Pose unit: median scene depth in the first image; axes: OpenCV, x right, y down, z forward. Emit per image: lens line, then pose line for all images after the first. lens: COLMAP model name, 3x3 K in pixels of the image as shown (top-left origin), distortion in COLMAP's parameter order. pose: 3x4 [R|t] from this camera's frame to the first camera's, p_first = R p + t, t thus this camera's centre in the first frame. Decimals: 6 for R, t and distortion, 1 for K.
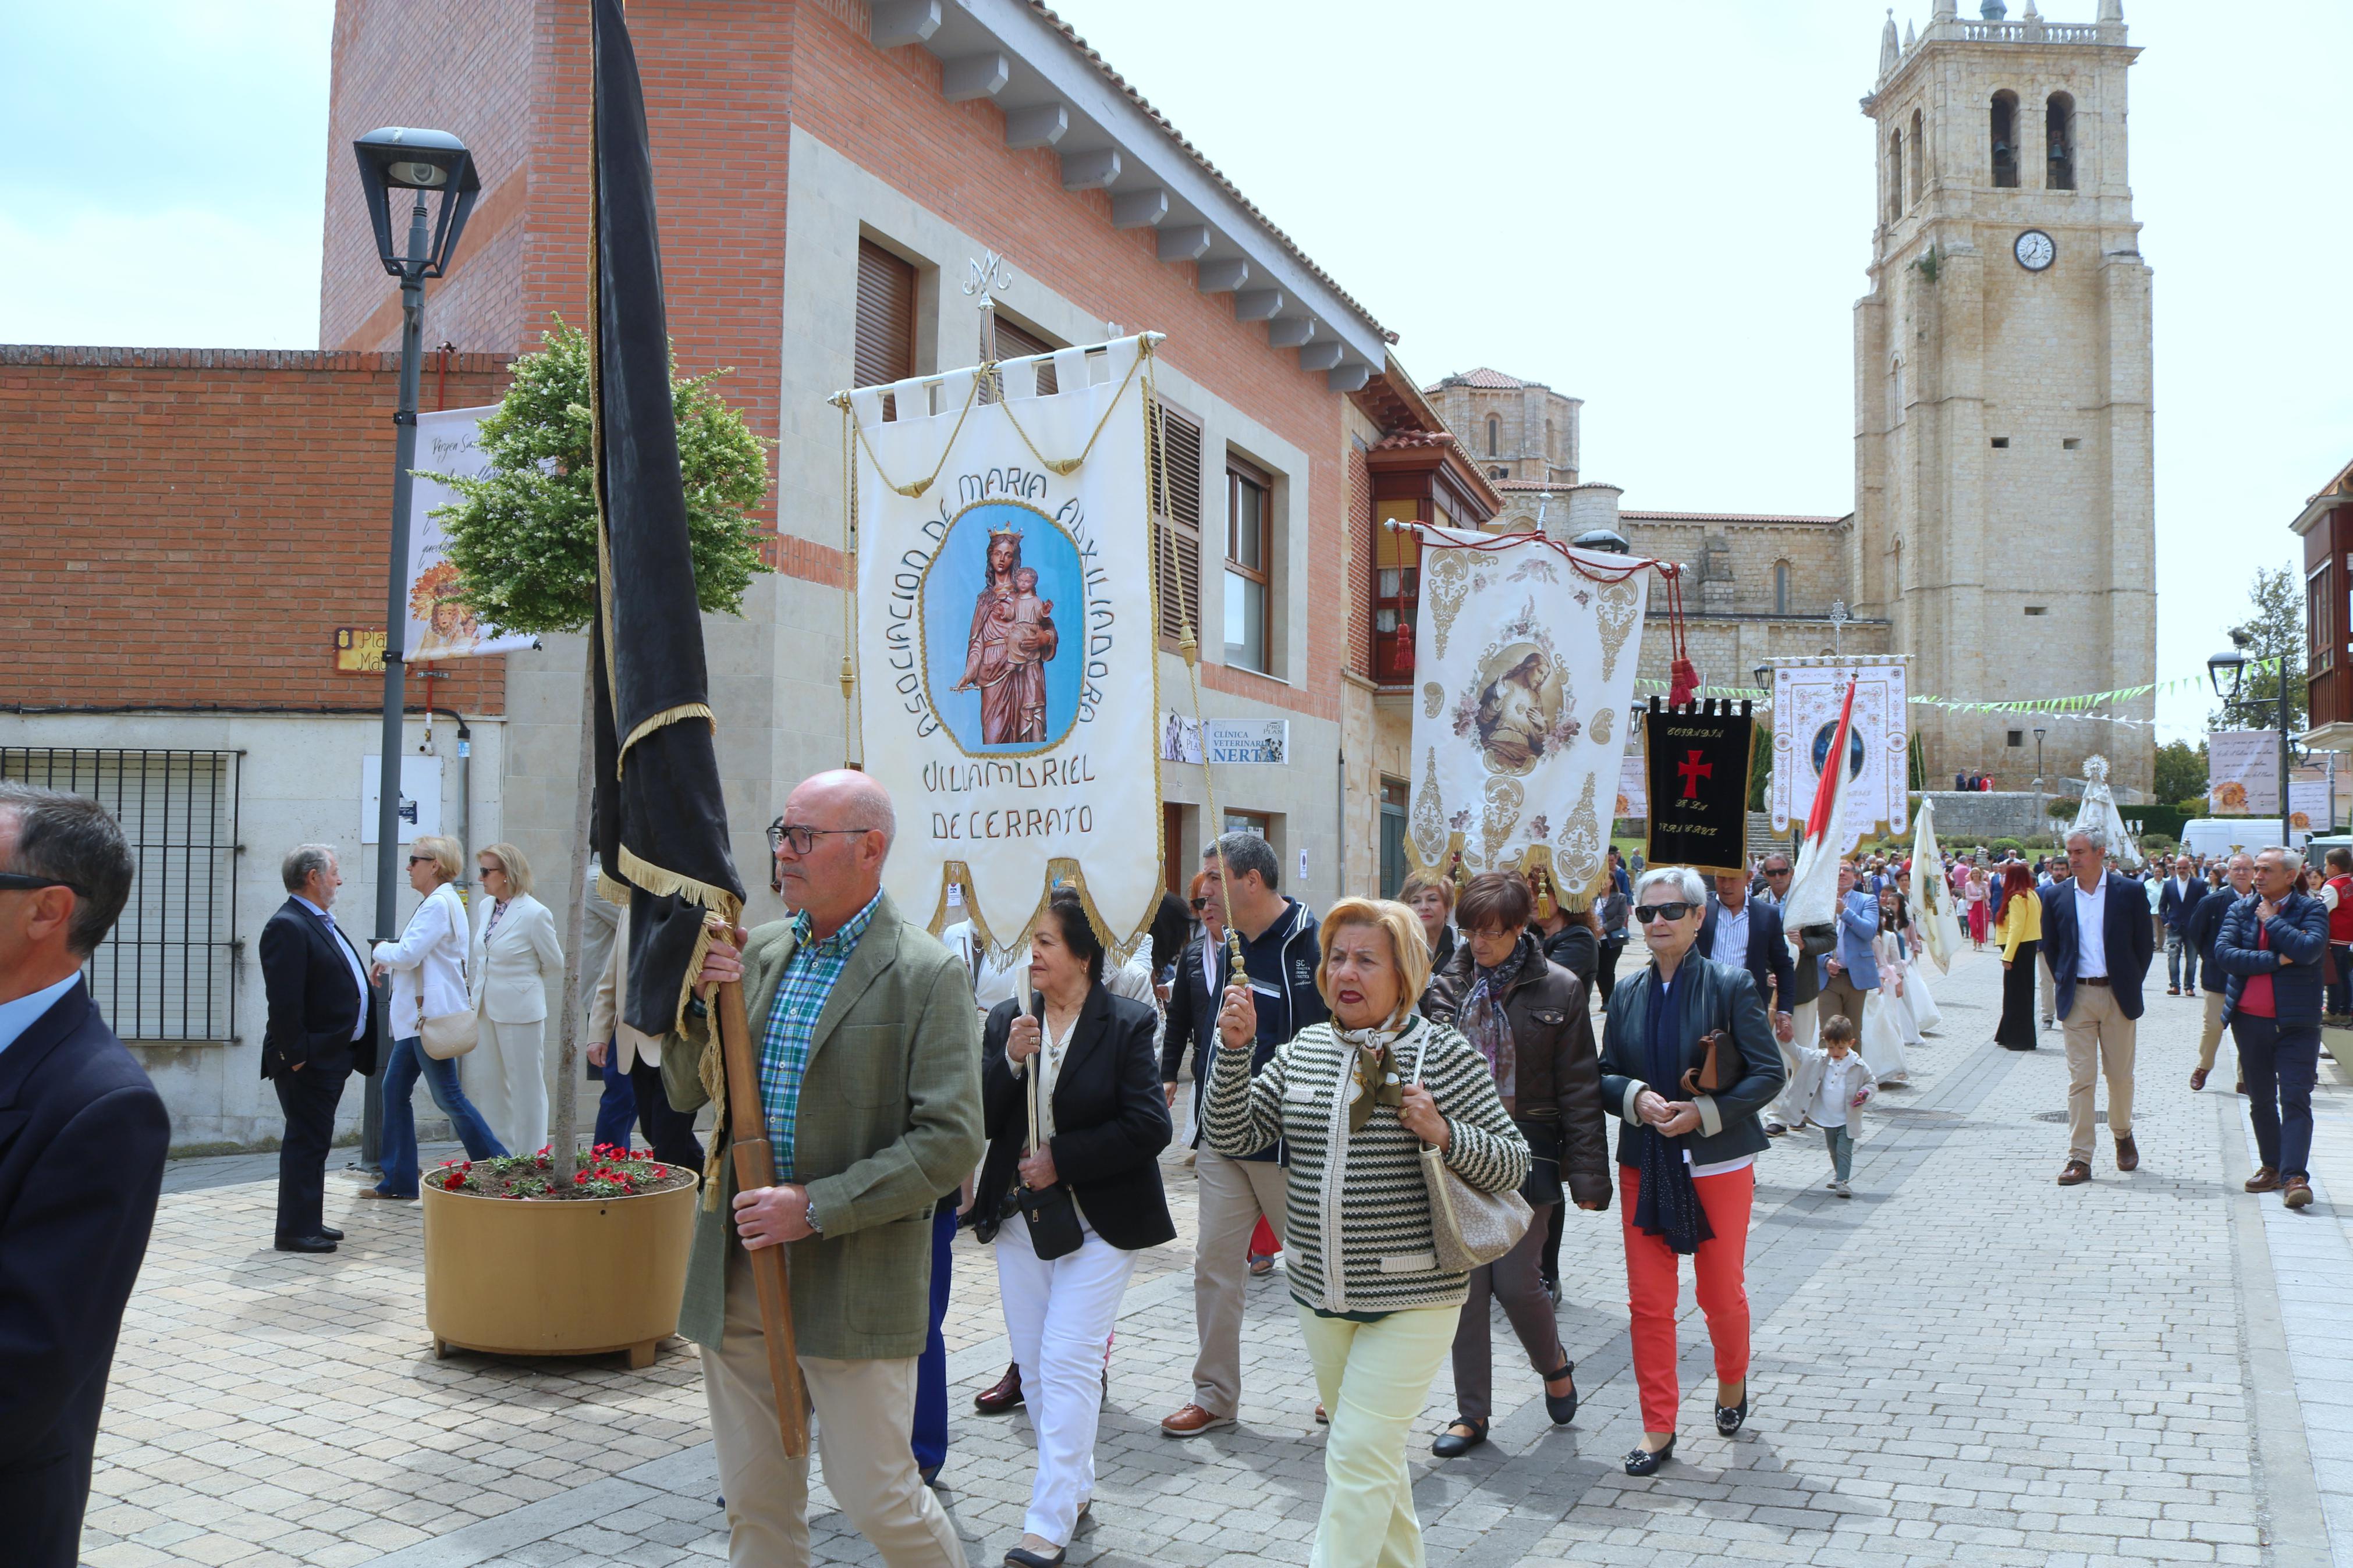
lens RADIAL K [[1938.2, 0, 1144.9], [0, 1938.2, 818.9], [0, 0, 1]] dist [-0.175811, 0.152850]
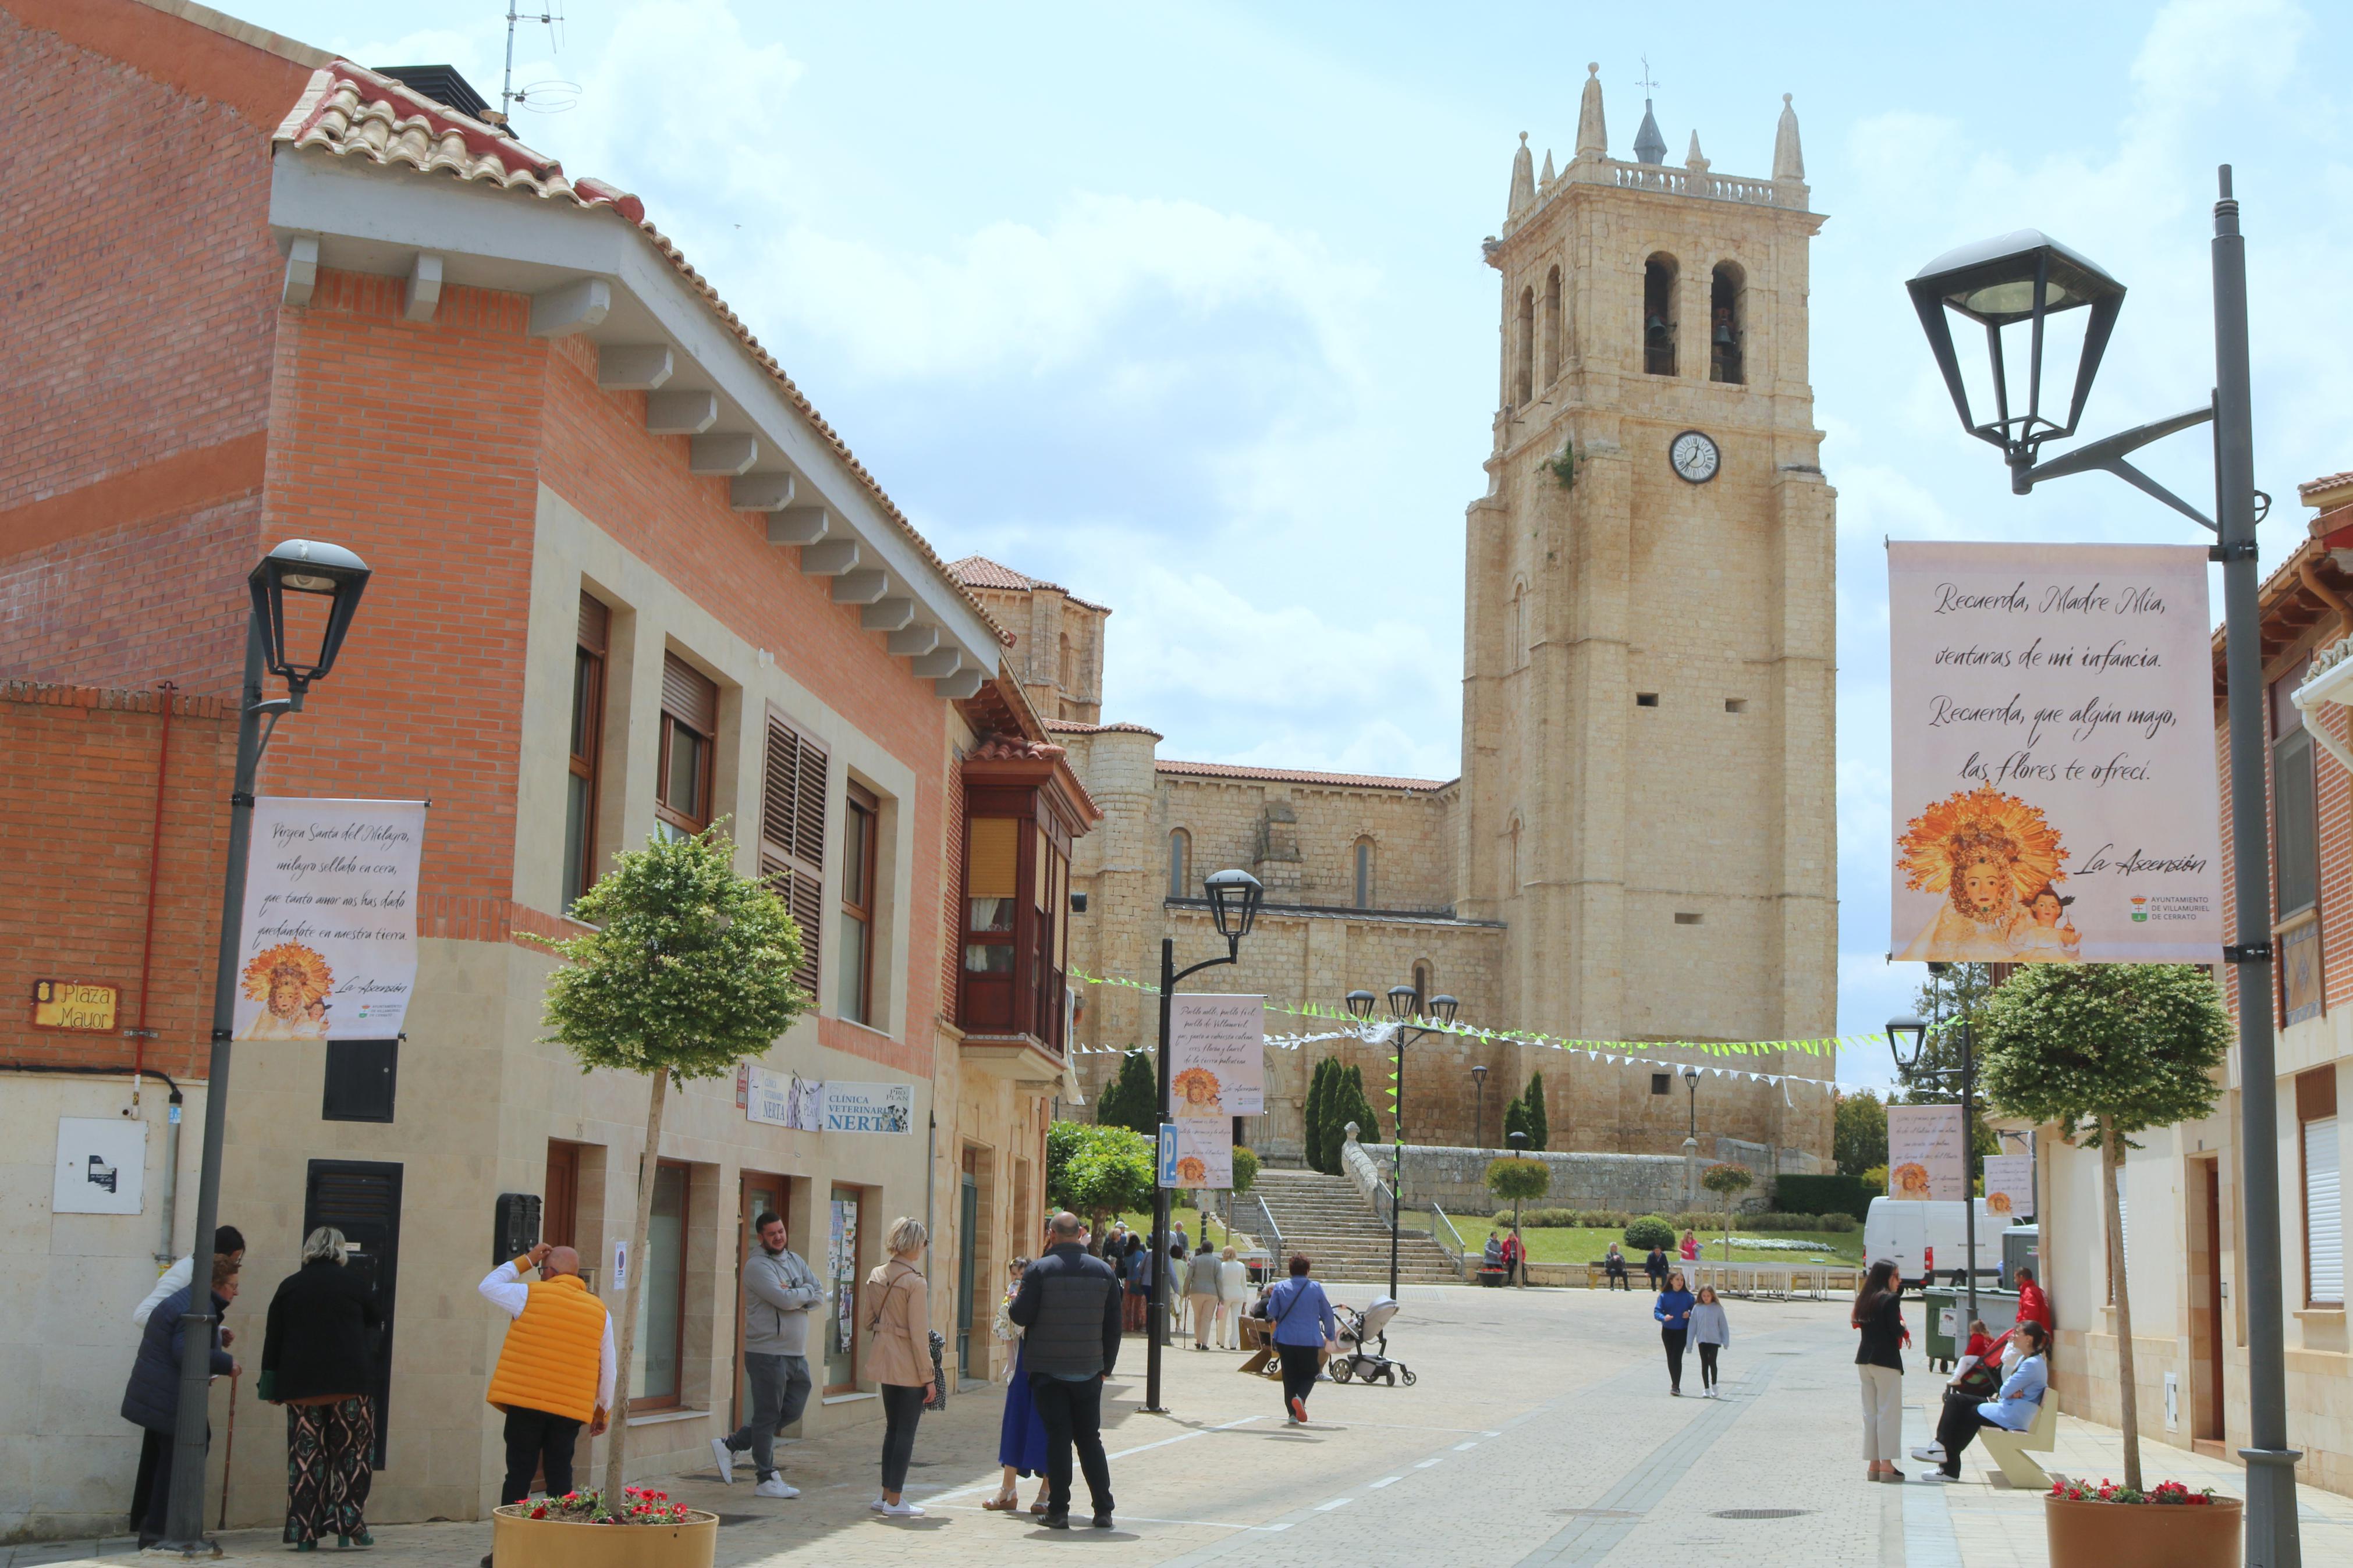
lens RADIAL K [[2813.0, 0, 1131.7], [0, 2813.0, 828.3], [0, 0, 1]] dist [-0.077151, 0.066669]
pose [[0.968467, 0.052756, 0.243492, -0.029513], [-0.023547, 0.992331, -0.121349, -0.002549], [-0.248027, 0.111789, 0.962282, -0.057564]]
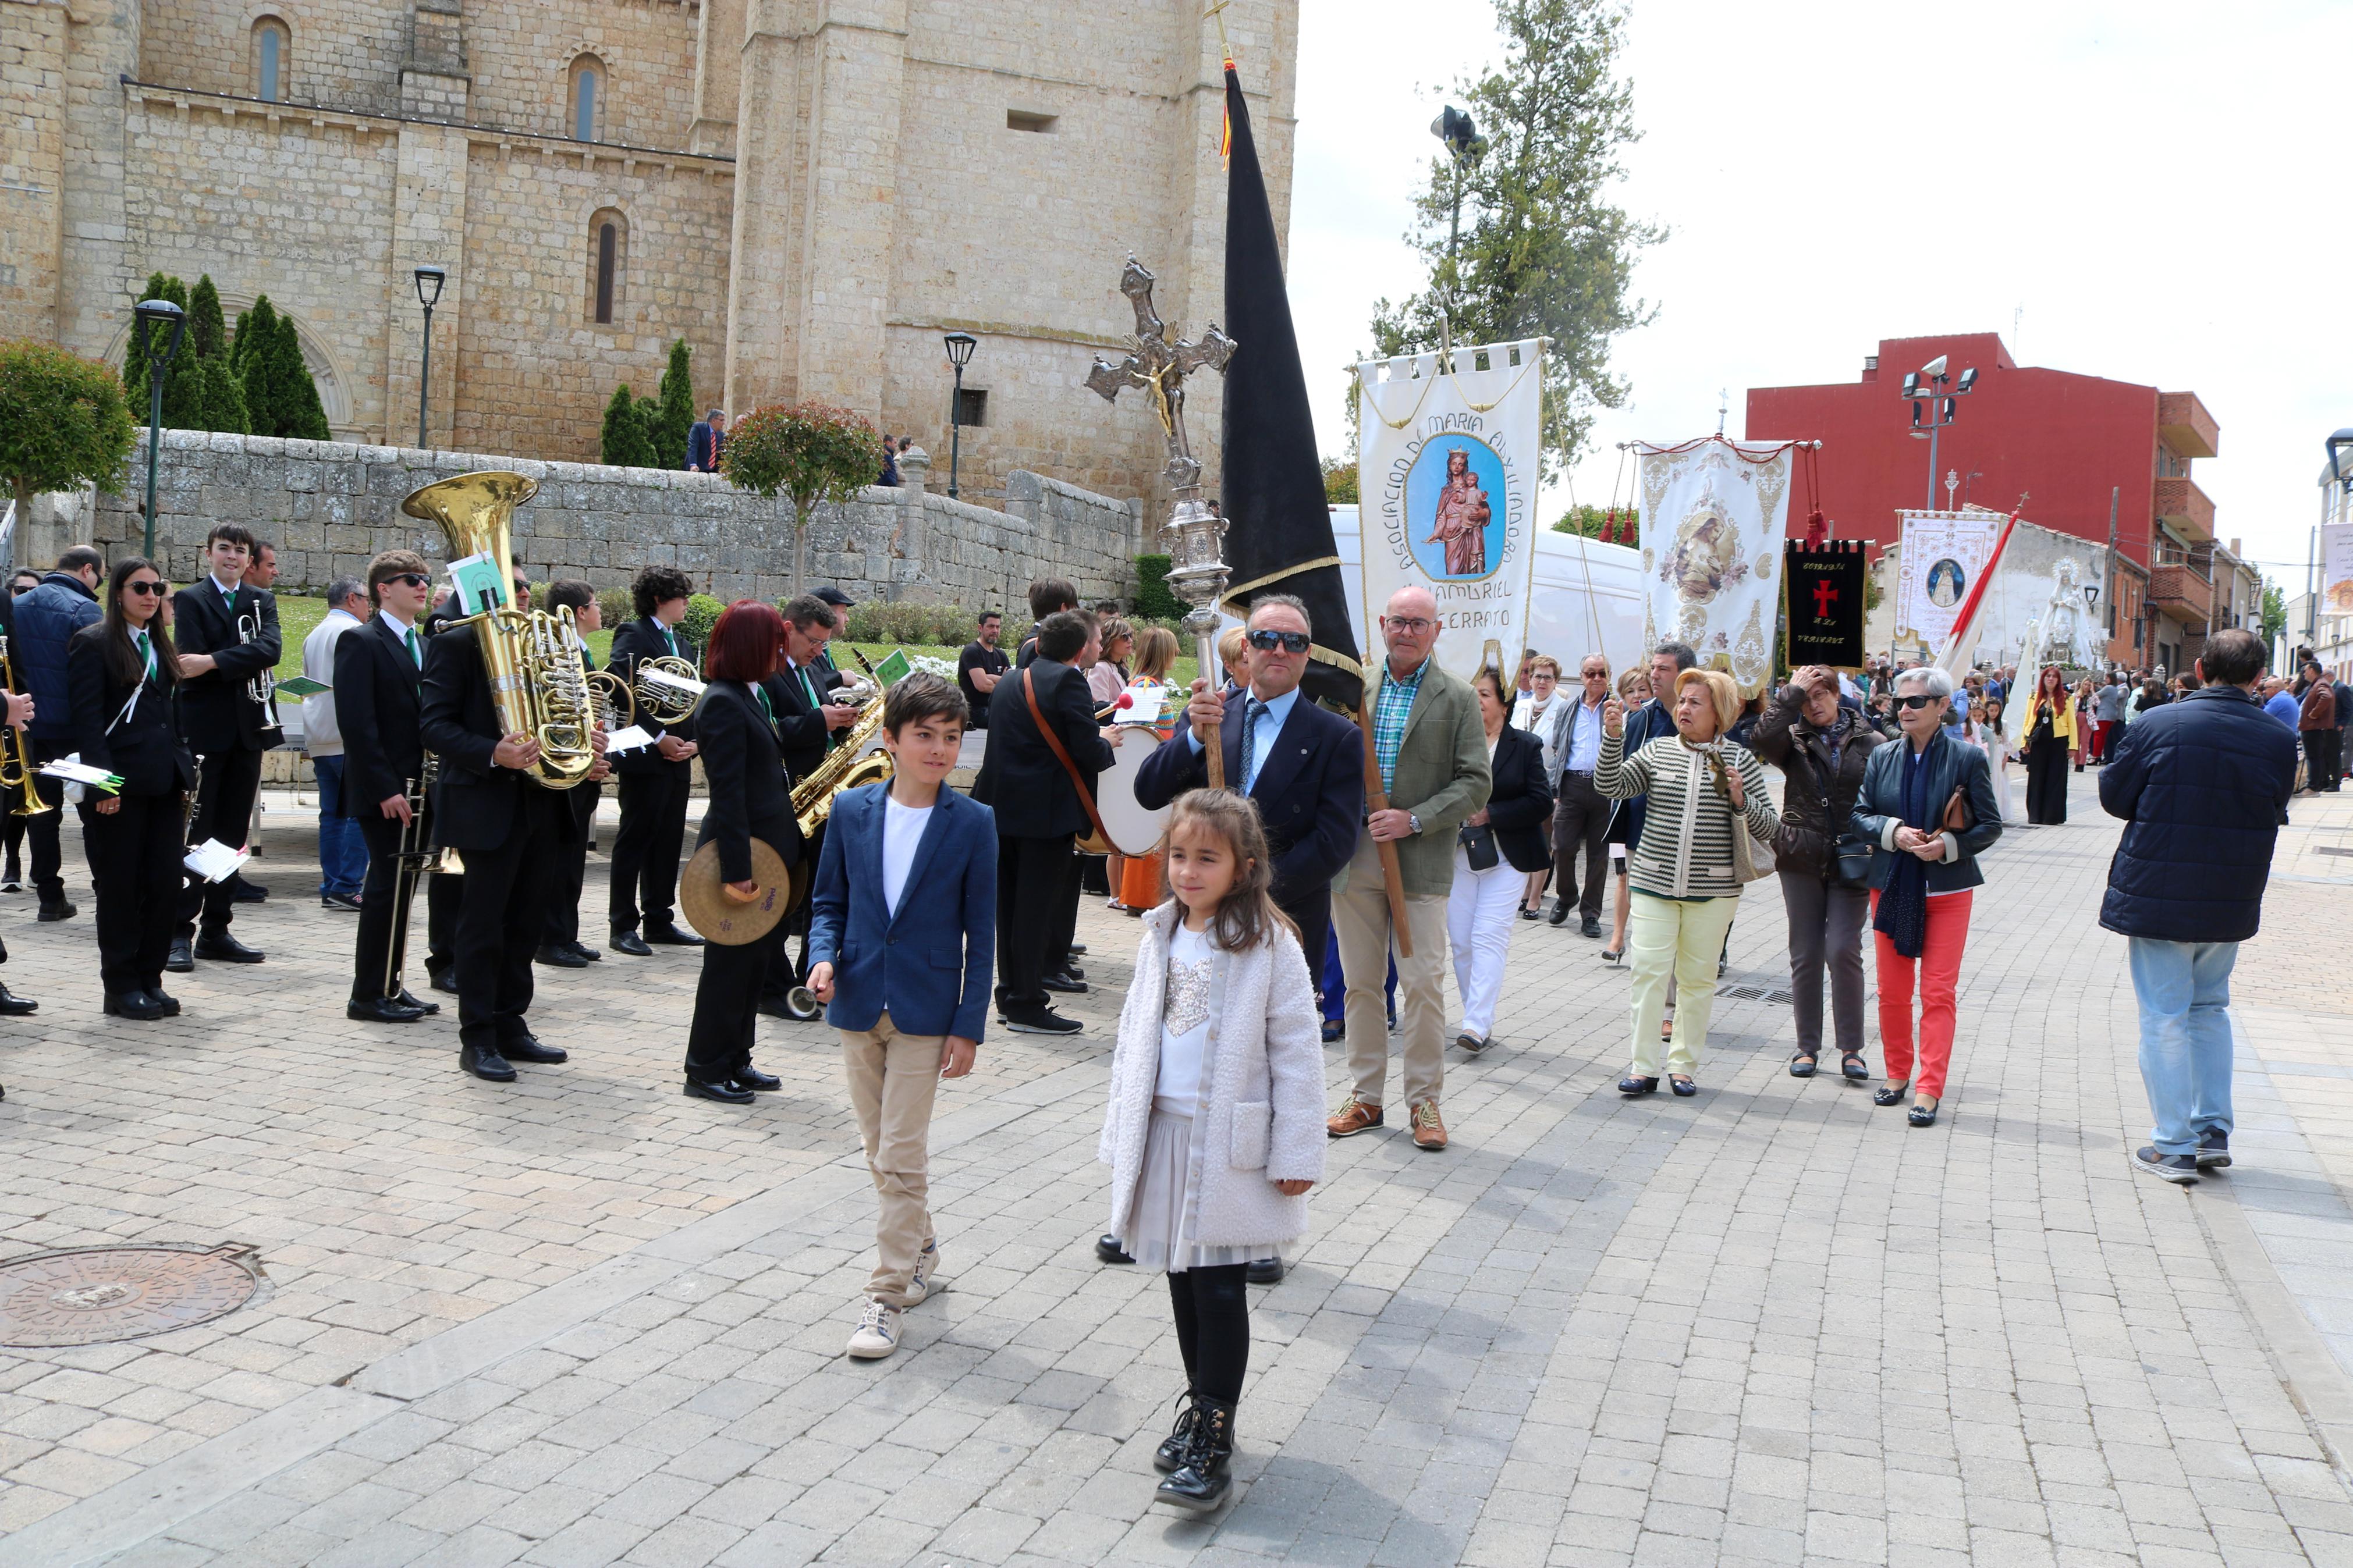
lens RADIAL K [[1945.2, 0, 1133.9], [0, 1945.2, 790.3], [0, 0, 1]] dist [-0.156607, 0.151452]
pose [[0.926208, 0.015480, 0.376694, 0.333979], [-0.043757, 0.996818, 0.066625, 0.014397], [-0.374464, -0.078192, 0.923939, 0.569858]]
